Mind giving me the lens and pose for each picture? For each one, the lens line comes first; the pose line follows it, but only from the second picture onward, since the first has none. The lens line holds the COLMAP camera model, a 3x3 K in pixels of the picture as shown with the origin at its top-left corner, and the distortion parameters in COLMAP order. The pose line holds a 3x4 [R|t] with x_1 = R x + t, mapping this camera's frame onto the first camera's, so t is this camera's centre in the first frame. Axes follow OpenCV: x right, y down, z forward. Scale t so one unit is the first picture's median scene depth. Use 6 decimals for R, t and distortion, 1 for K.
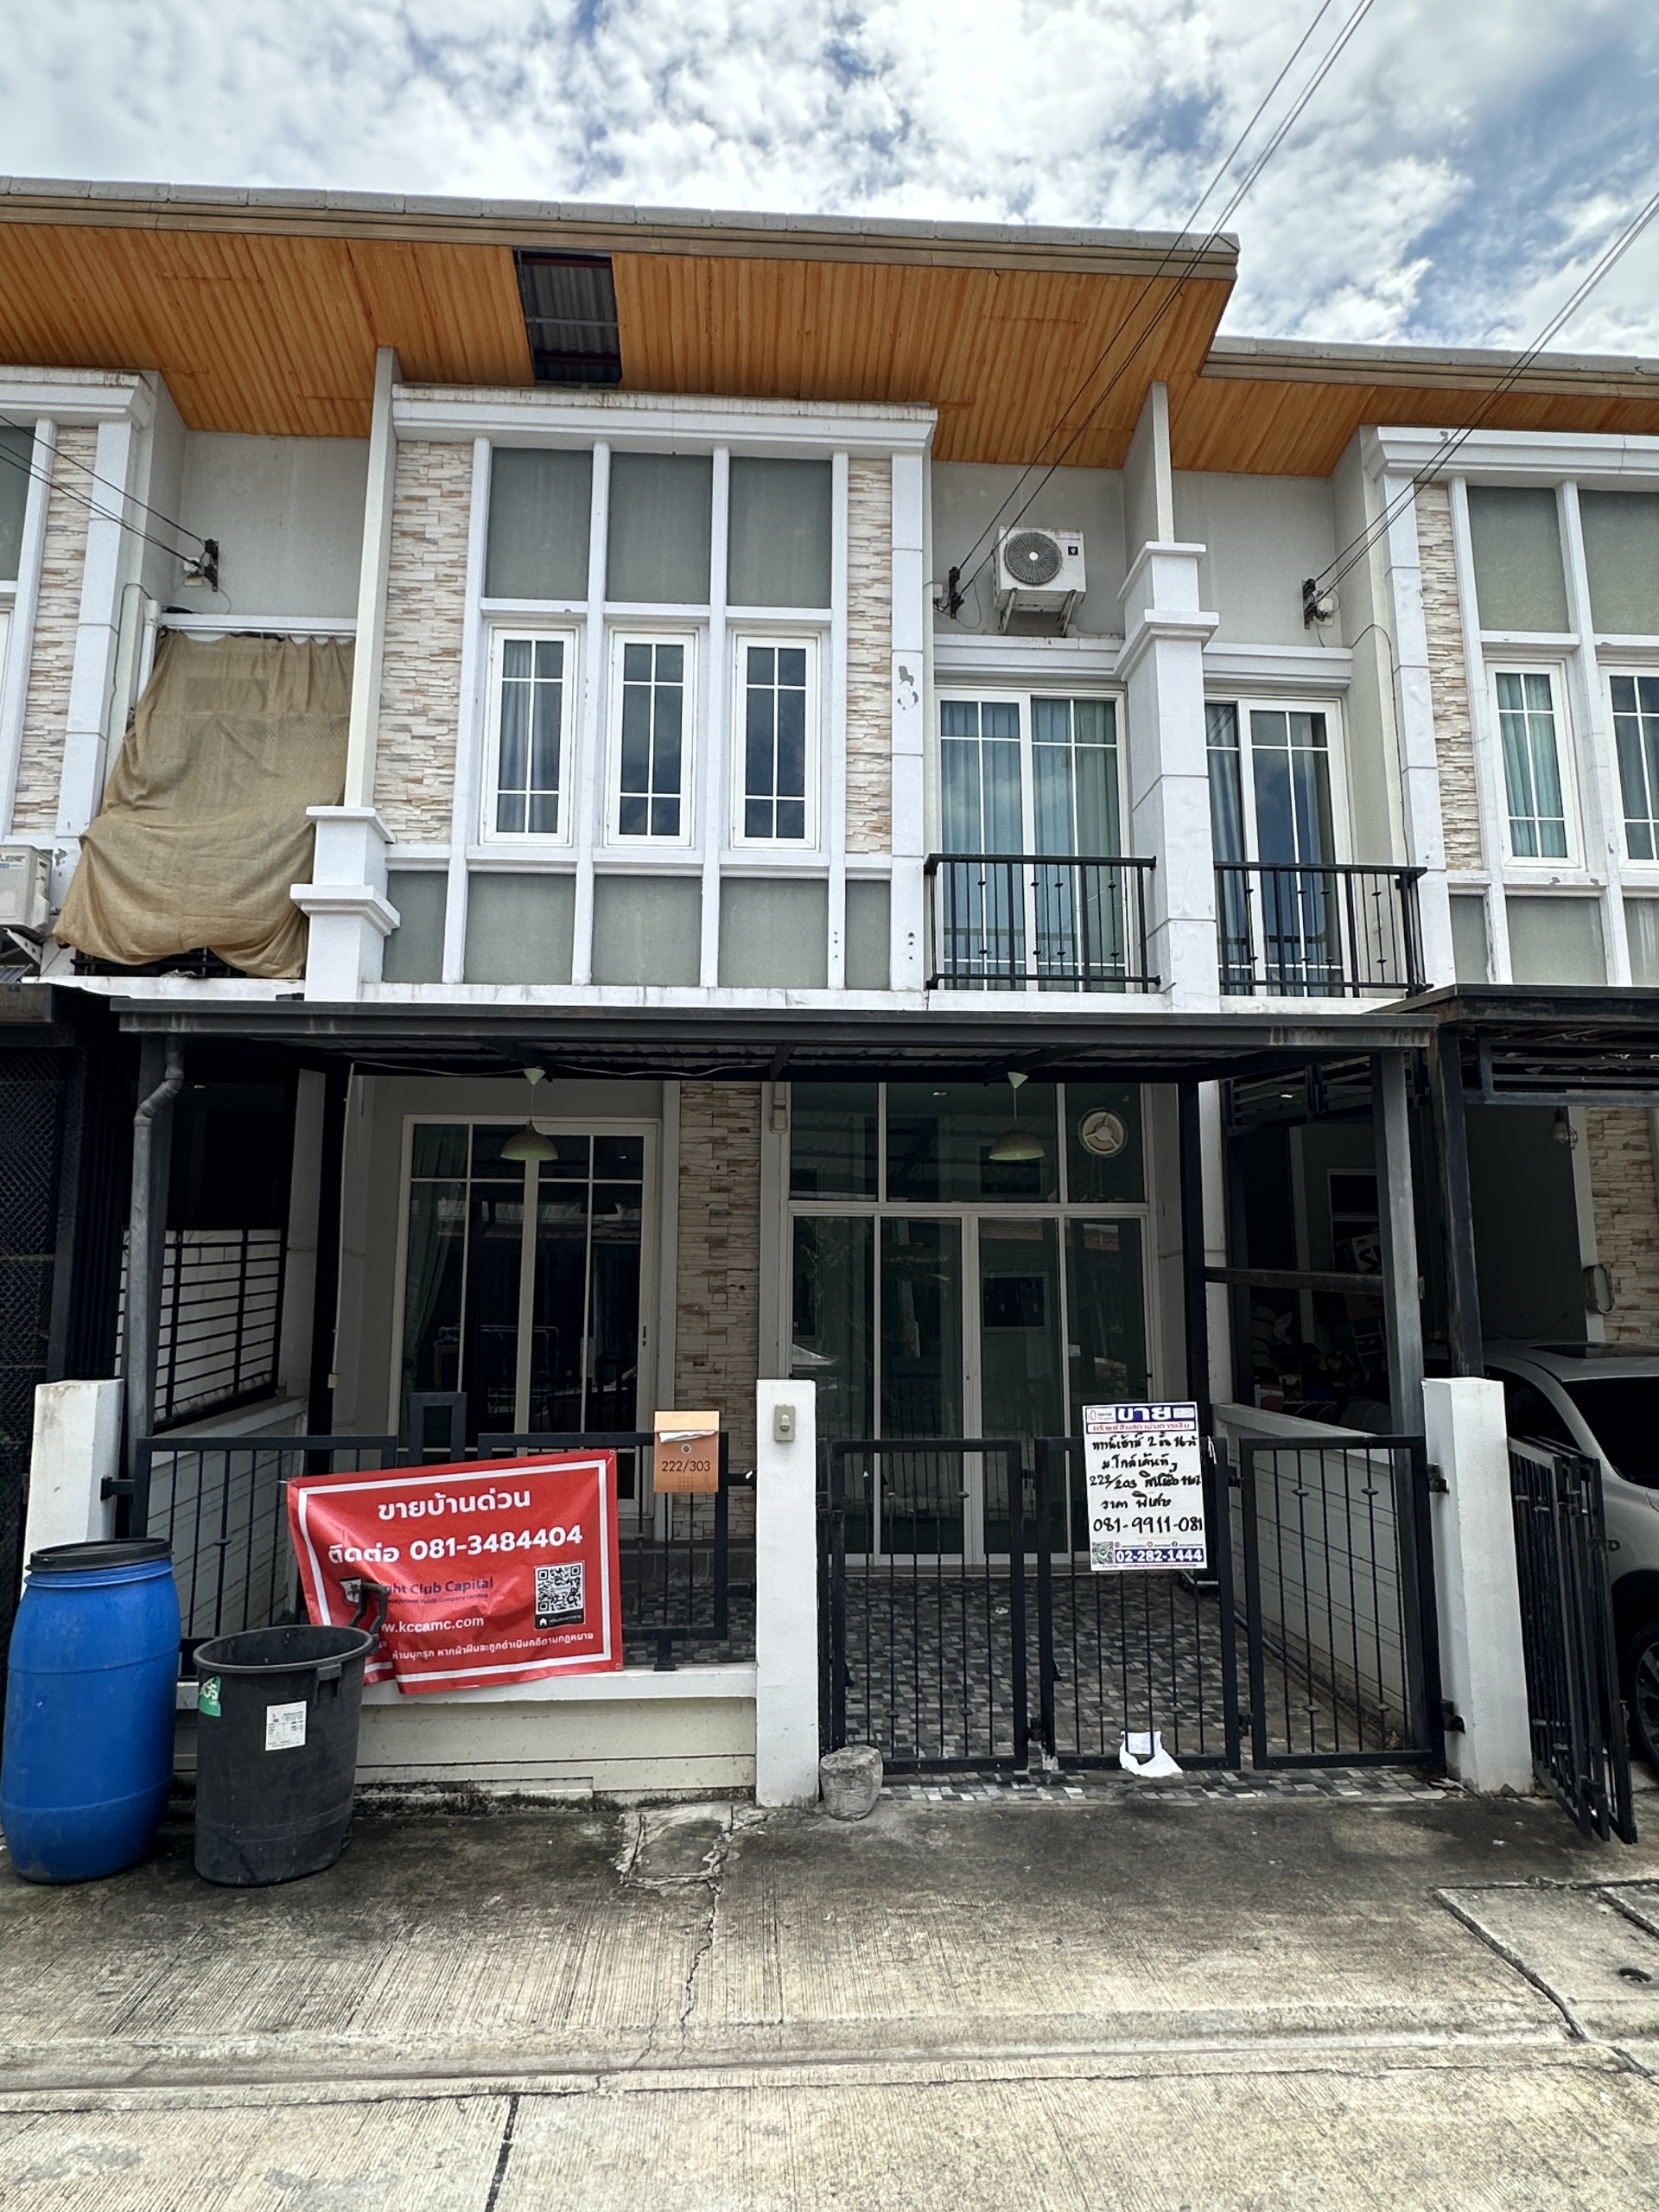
lens RADIAL K [[1307.2, 0, 815.8], [0, 1307.2, 1111.0], [0, 0, 1]] dist [-0.000927, -0.000270]
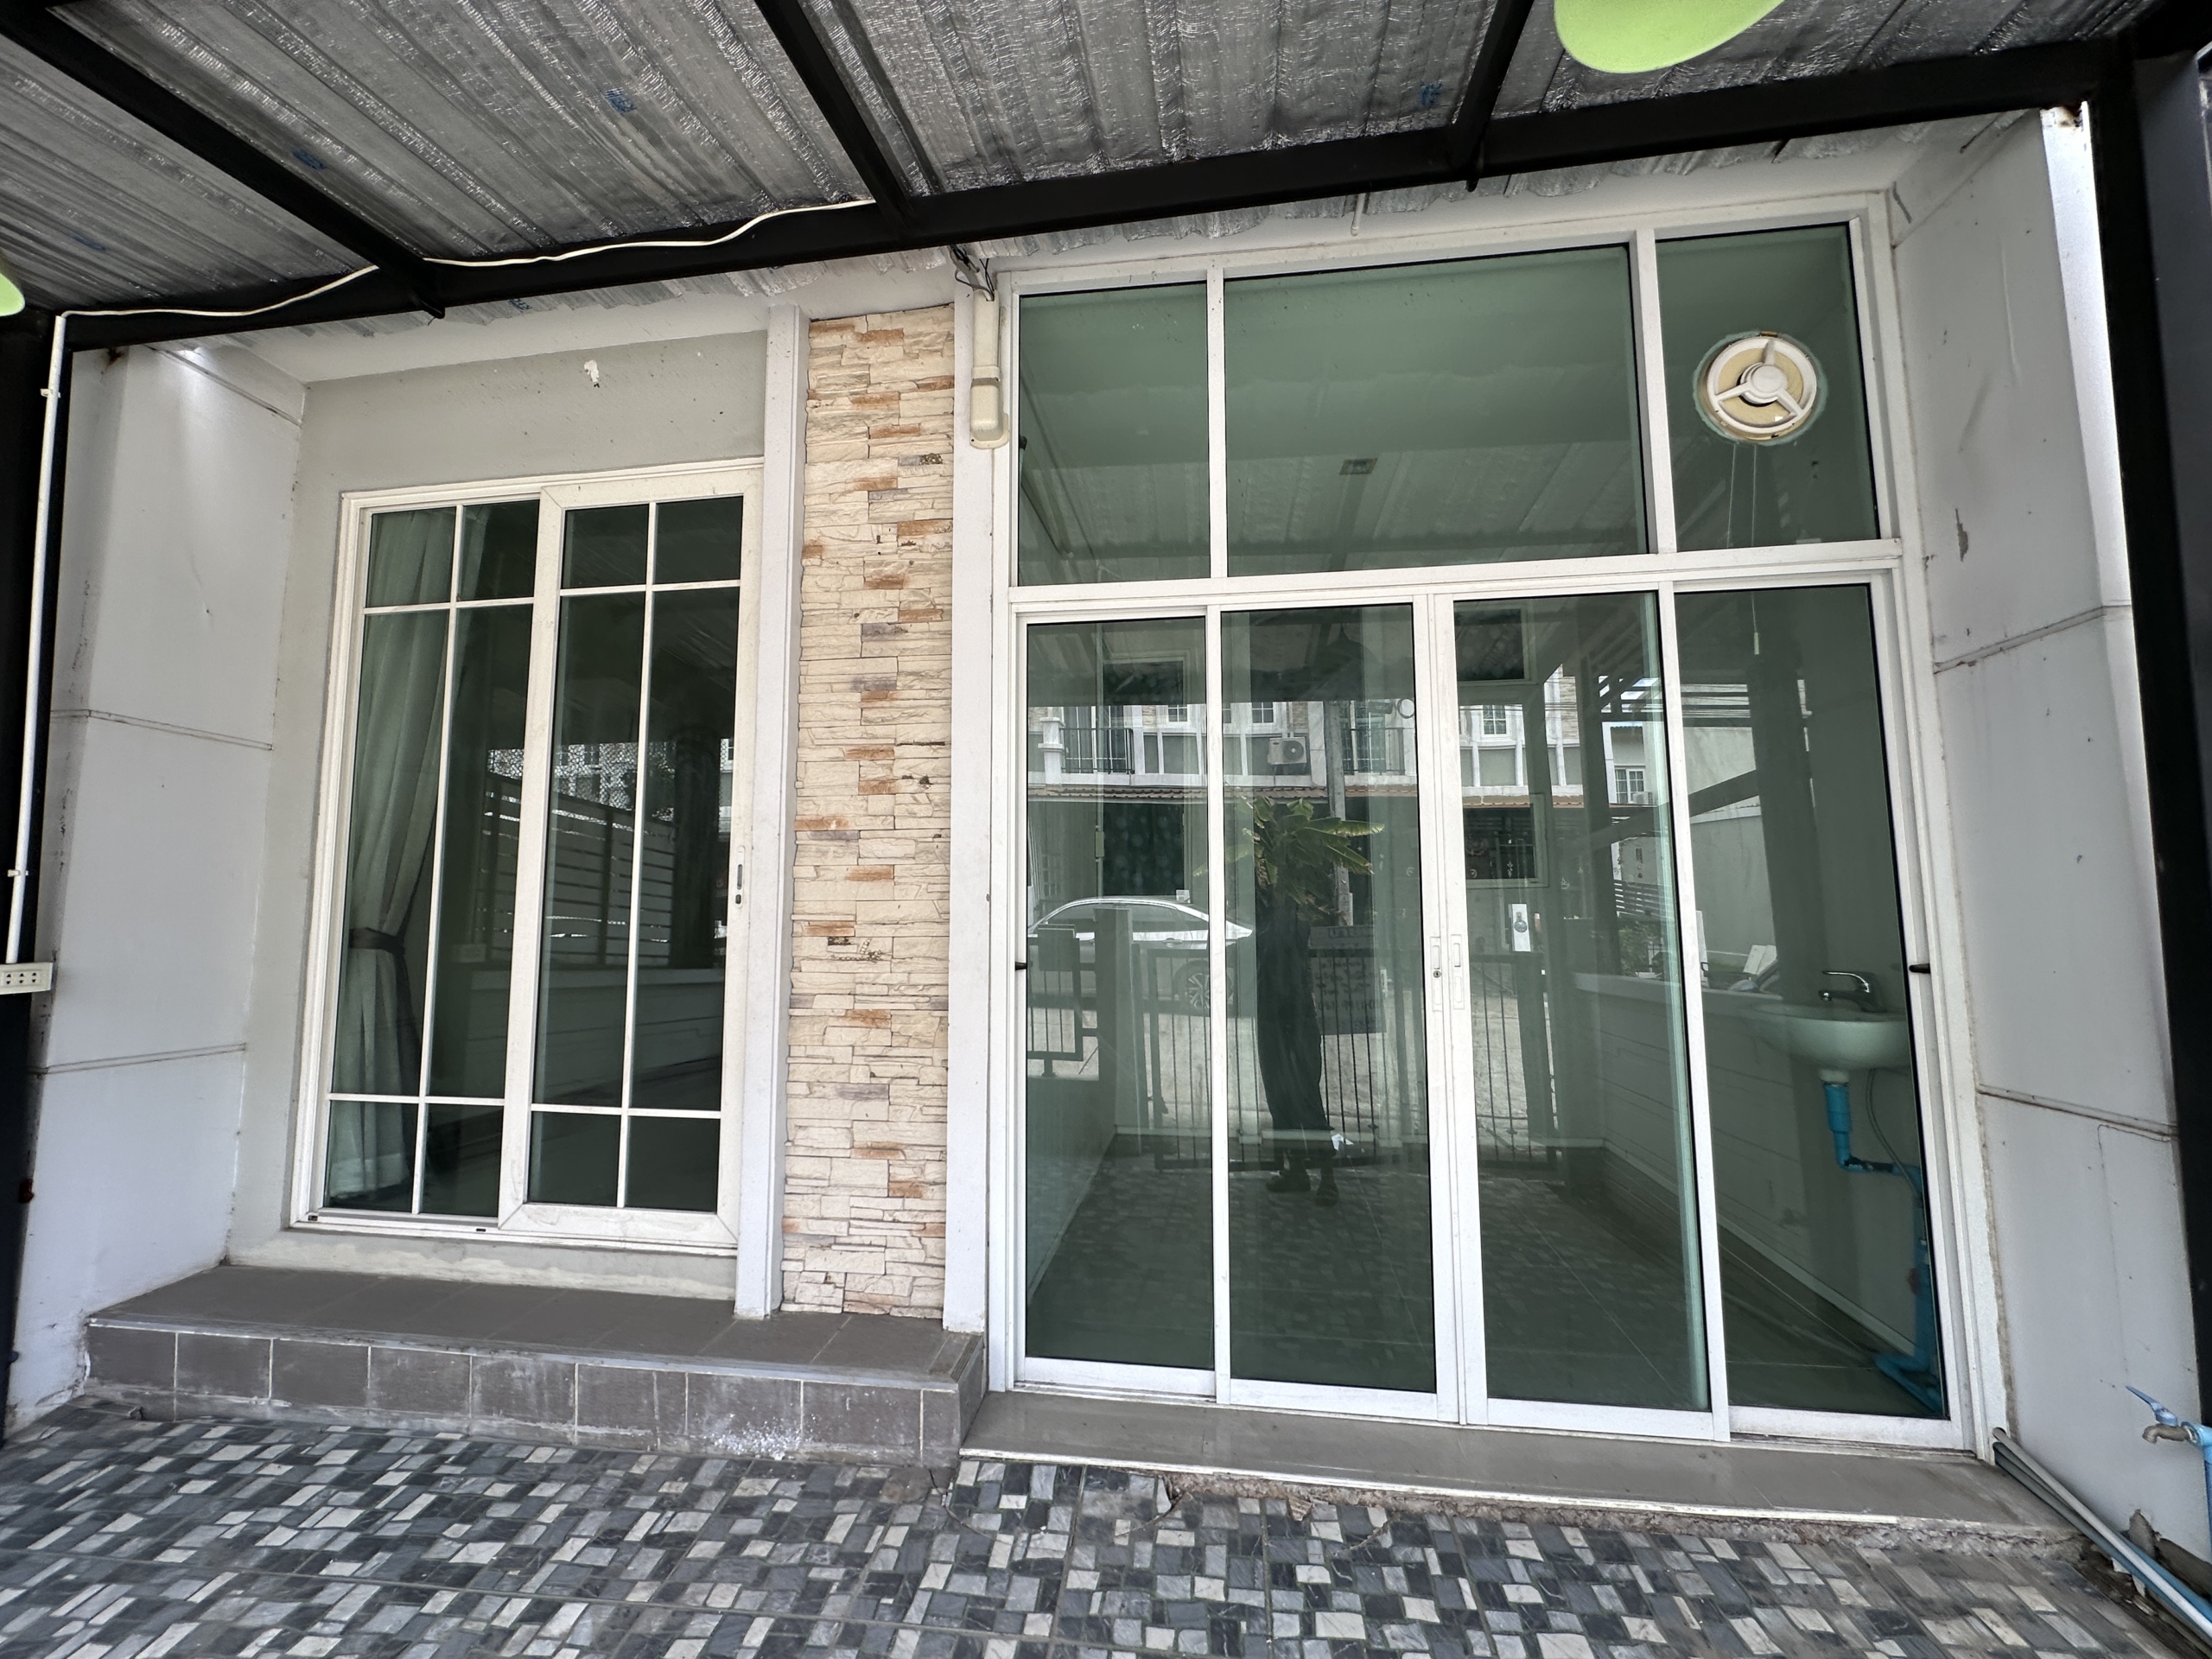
lens RADIAL K [[894.4, 0, 1109.8], [0, 894.4, 812.9], [0, 0, 1]] dist [-0.000235, 0.000365]
pose [[0.977437, -0.030676, -0.208986, 0.071525], [0.043801, 0.997328, 0.058465, 0.122924], [0.206634, -0.066299, 0.976169, 0.655685]]
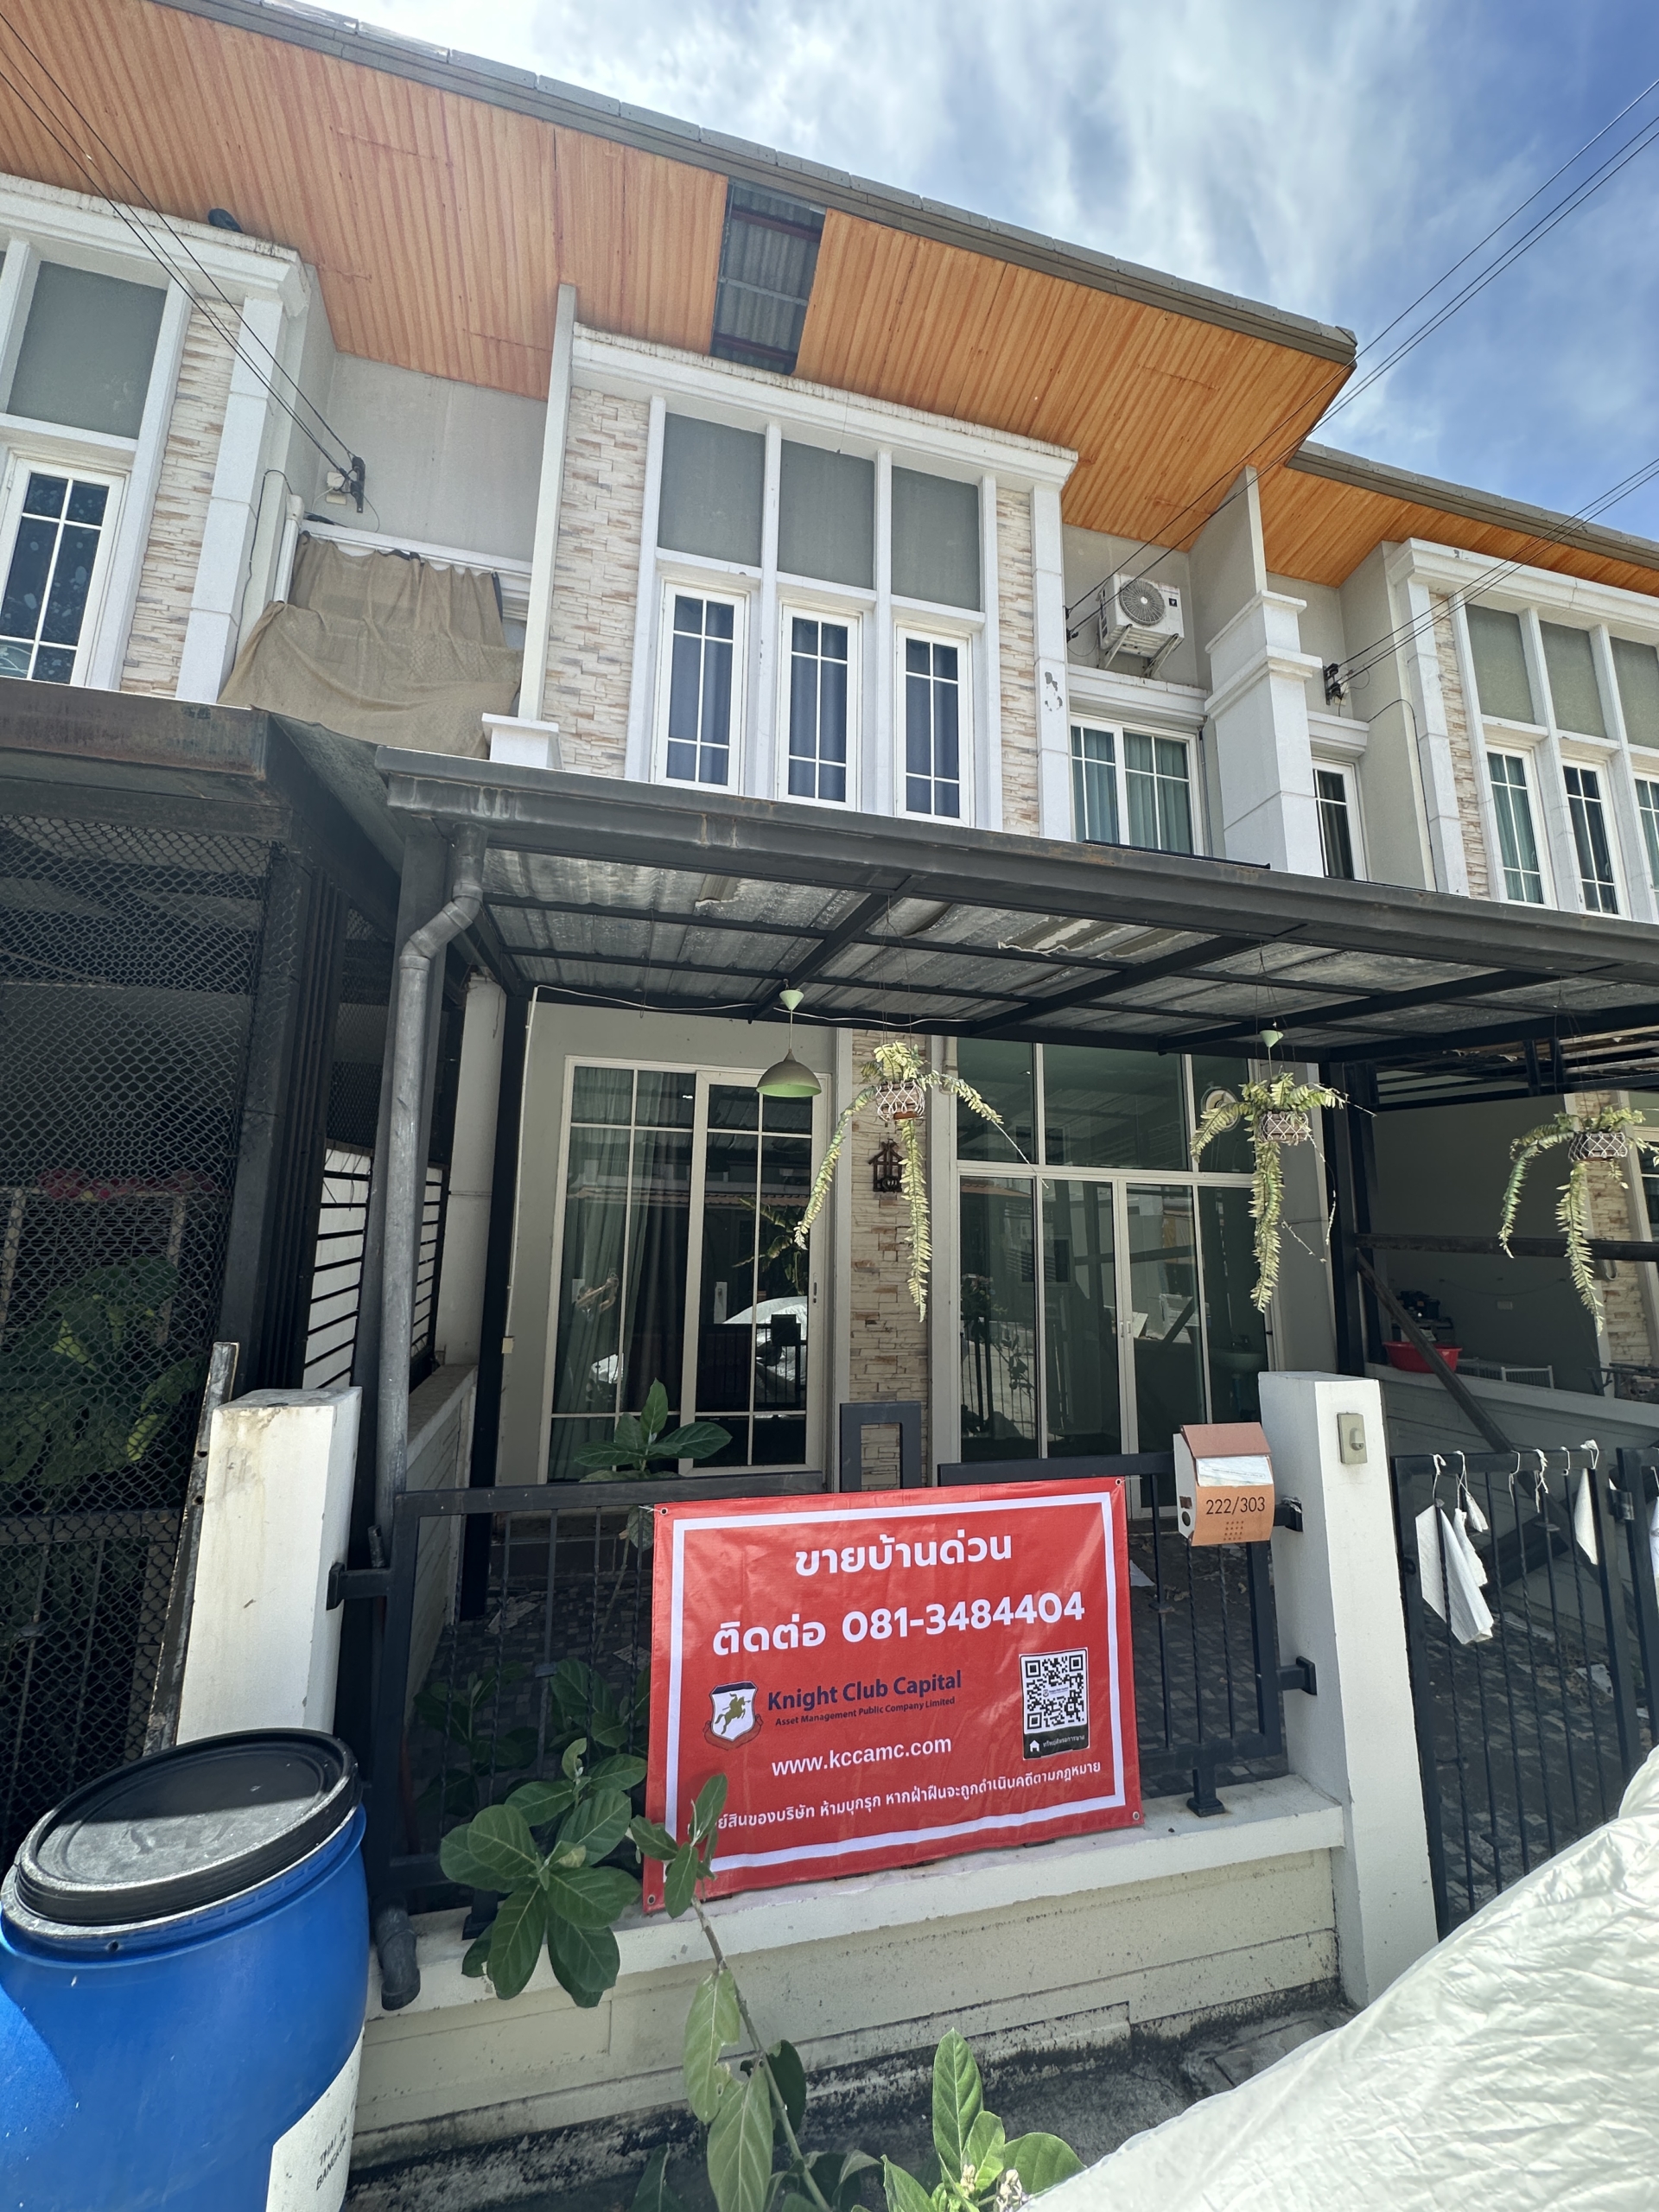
lens RADIAL K [[894.4, 0, 833.4], [0, 894.4, 1109.8], [0, 0, 1]] dist [-0.000235, 0.000365]
pose [[0.982735, 0.044258, 0.179649, -0.228059], [-0.039554, 0.998777, -0.029680, 0.050965], [-0.180743, 0.022061, 0.983283, 0.315078]]
